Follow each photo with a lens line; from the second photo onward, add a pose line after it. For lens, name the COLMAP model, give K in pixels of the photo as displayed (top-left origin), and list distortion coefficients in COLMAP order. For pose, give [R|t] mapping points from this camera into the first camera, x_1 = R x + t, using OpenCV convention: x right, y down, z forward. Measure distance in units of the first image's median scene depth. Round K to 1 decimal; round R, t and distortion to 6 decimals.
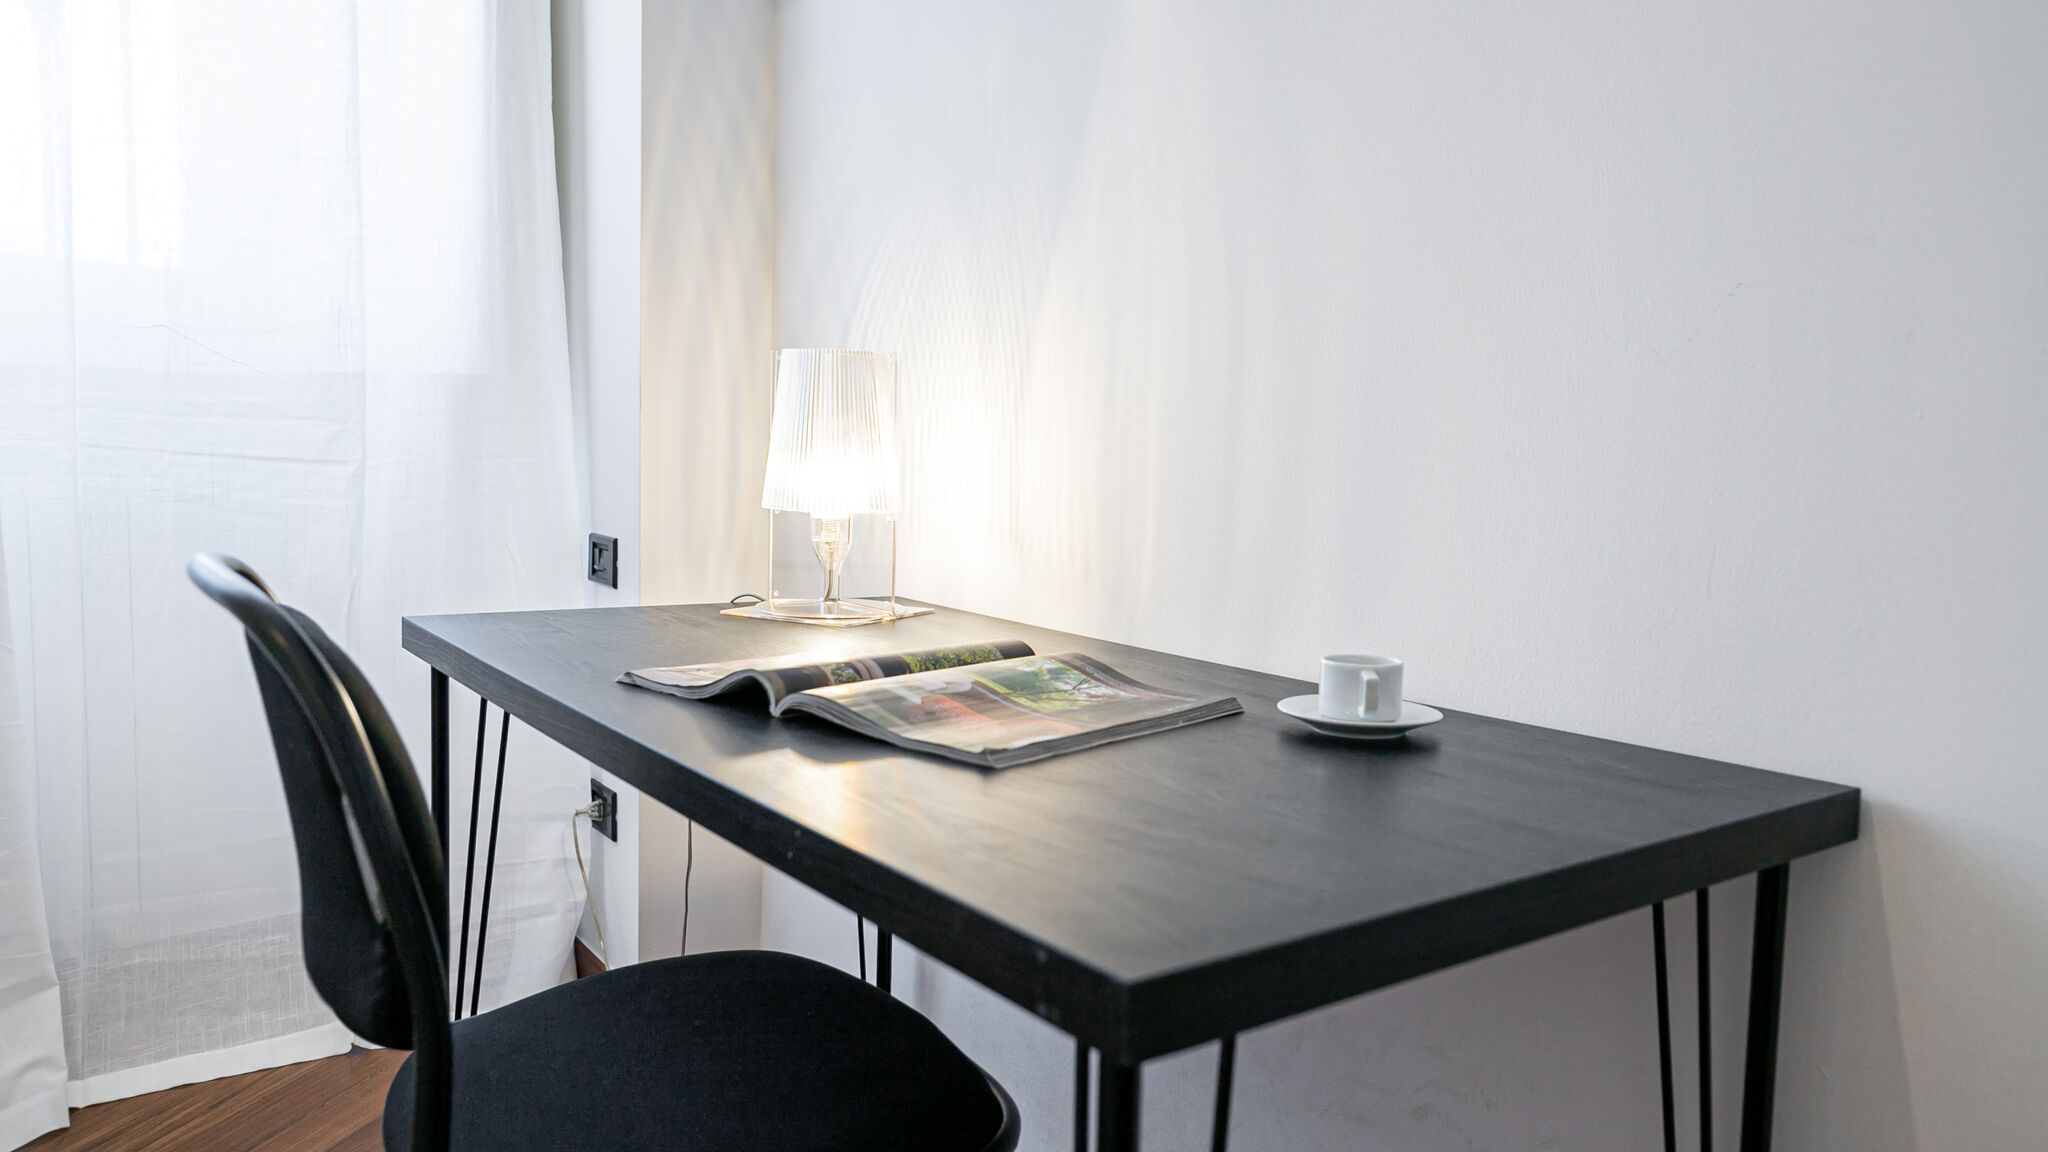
lens RADIAL K [[1244.5, 0, 1024.0], [0, 1244.5, 576.0], [0, 0, 1]] dist [0.004443, -0.000977]
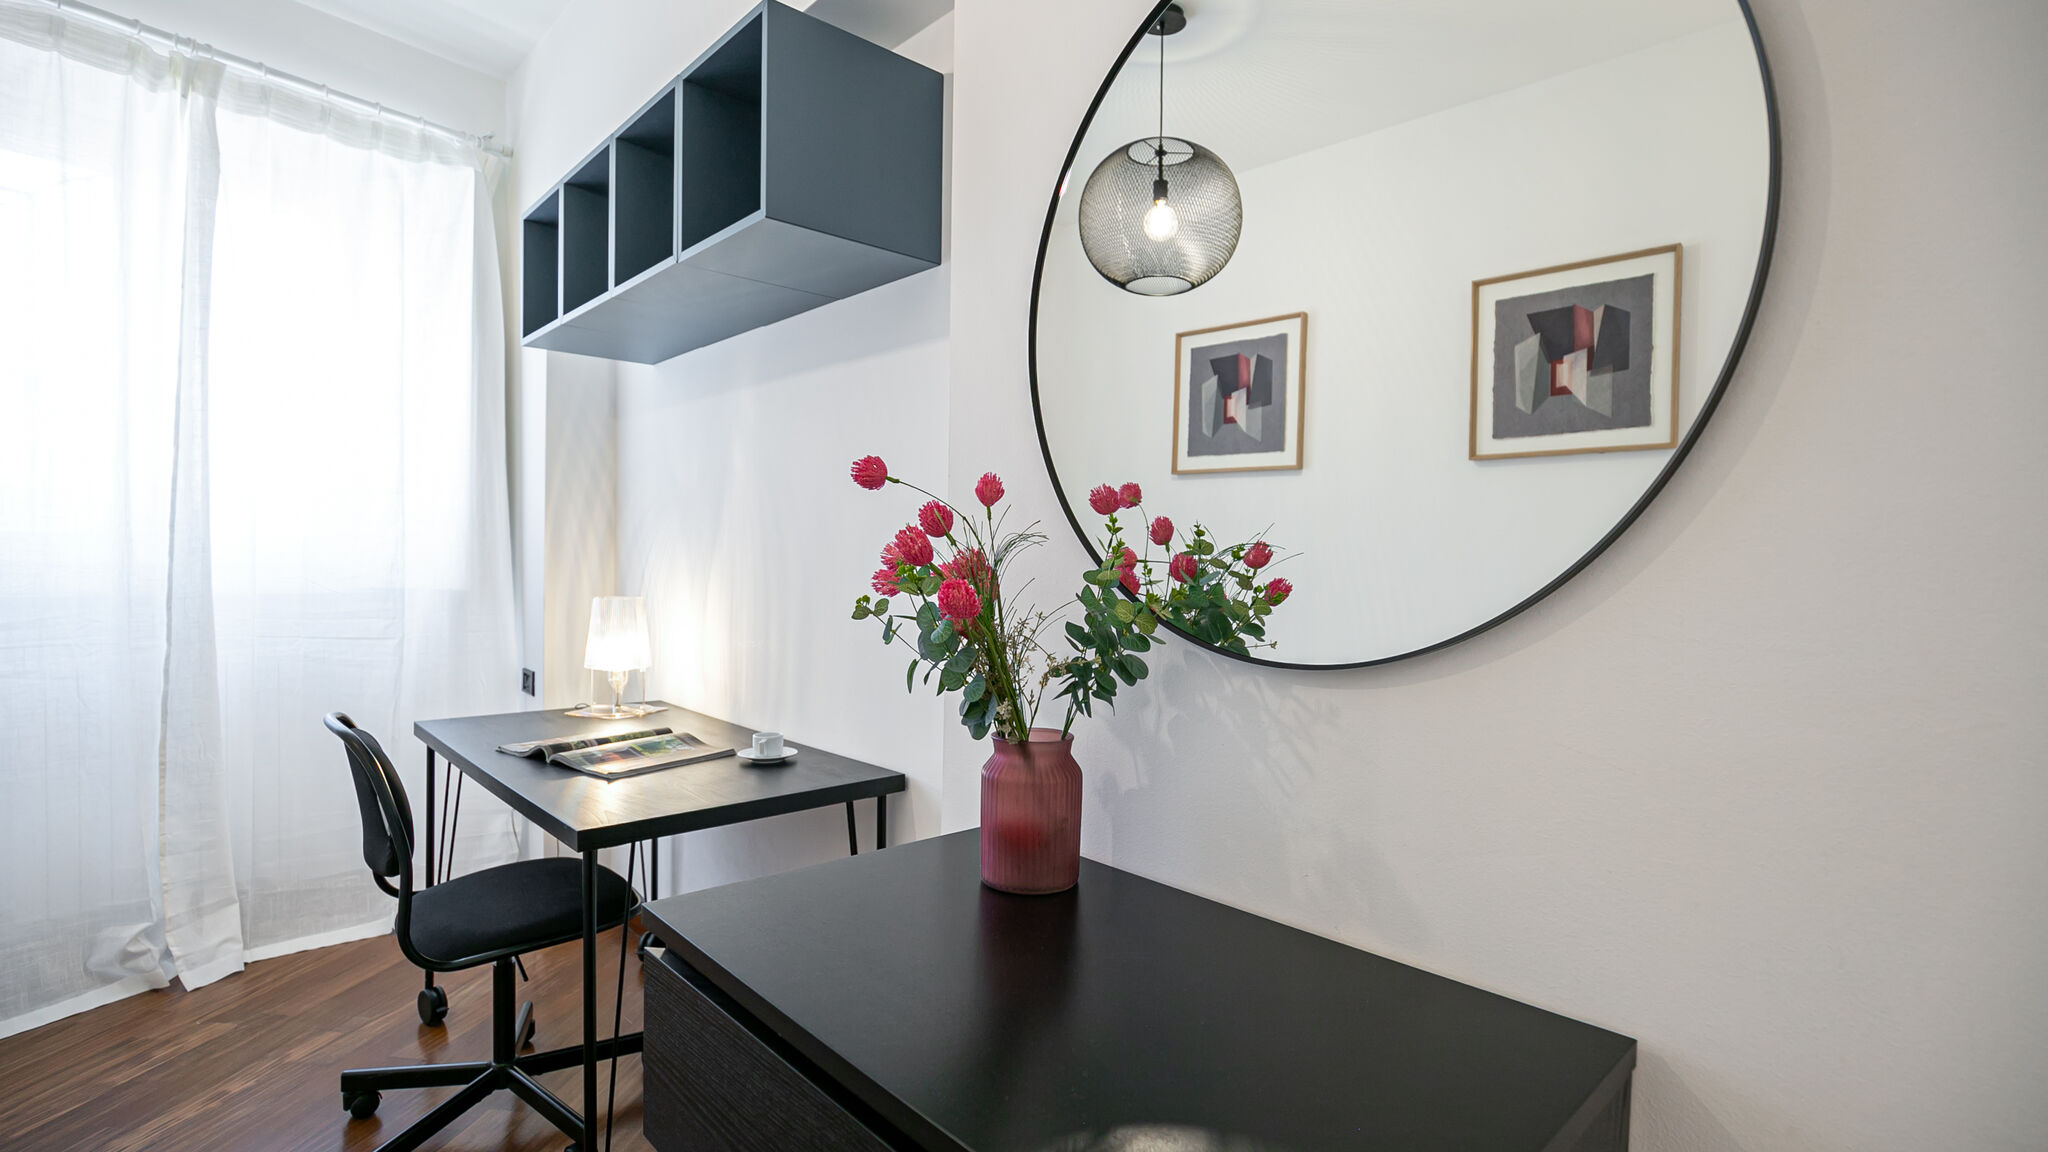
lens RADIAL K [[865.8, 0, 1032.5], [0, 865.8, 584.0], [0, 0, 1]] dist [-0.028439, 0.007229]
pose [[0.991499, -0.014764, 0.129272, 0.391317], [0.022934, 0.997816, -0.061940, -0.087417], [-0.128076, 0.064378, 0.989673, -0.652843]]
